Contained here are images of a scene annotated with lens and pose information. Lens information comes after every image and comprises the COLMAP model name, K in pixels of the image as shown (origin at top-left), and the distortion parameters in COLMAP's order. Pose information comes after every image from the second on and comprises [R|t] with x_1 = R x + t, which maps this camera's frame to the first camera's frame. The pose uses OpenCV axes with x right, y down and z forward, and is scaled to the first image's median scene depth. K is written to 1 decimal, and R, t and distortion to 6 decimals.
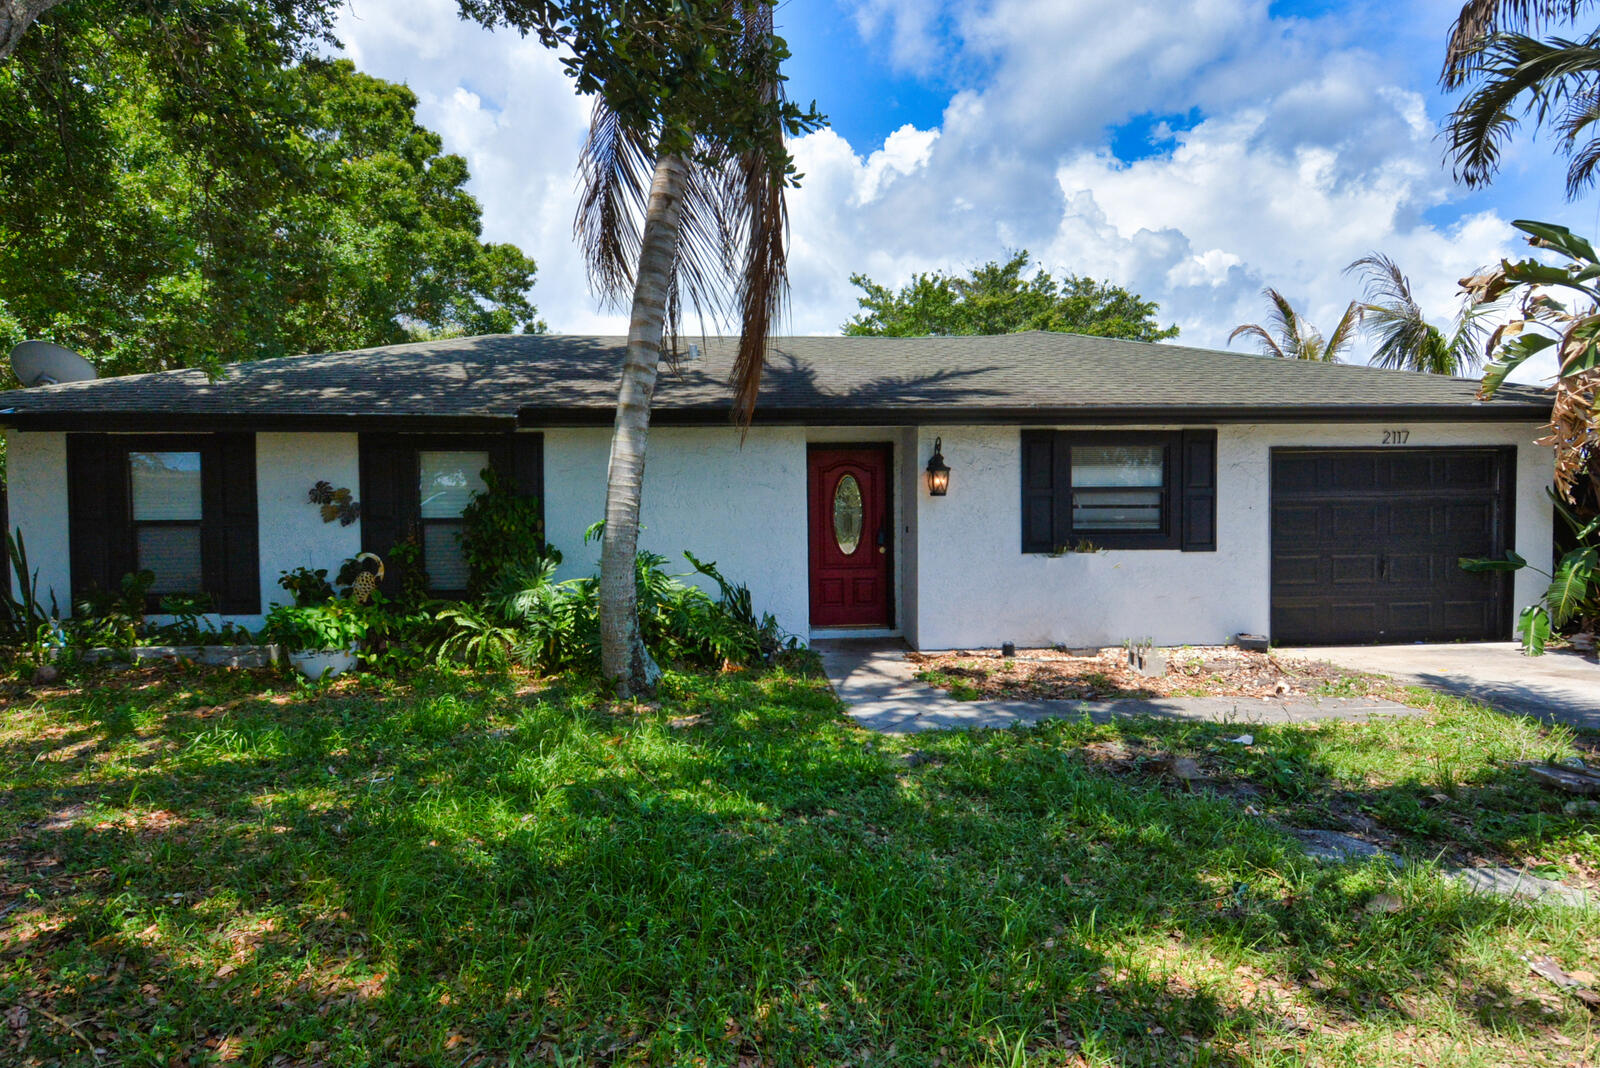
lens RADIAL K [[845.8, 0, 801.5], [0, 845.8, 526.1], [0, 0, 1]] dist [0.000774, -0.013163]
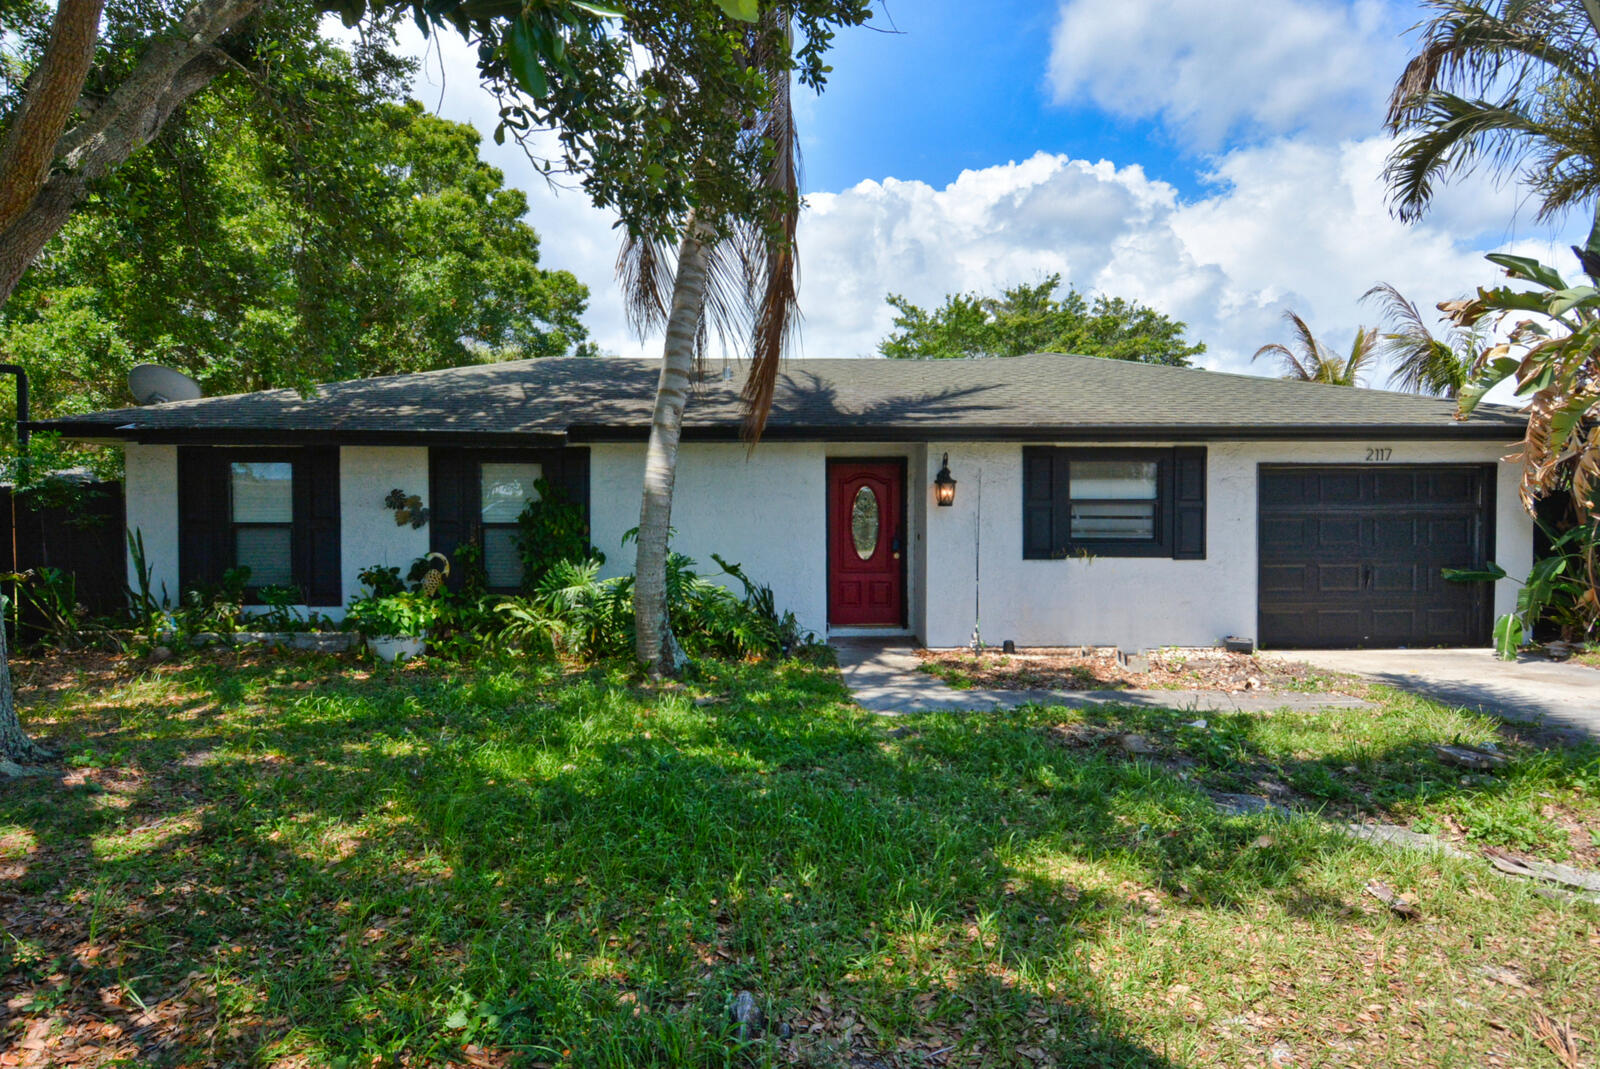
lens RADIAL K [[845.8, 0, 807.4], [0, 845.8, 534.5], [0, 0, 1]] dist [0.000774, -0.013163]
pose [[0.998597, 0.009189, -0.052158, 0.042115], [-0.009494, 0.999939, -0.005614, 0.009137], [0.052104, 0.006102, 0.998623, -0.103123]]
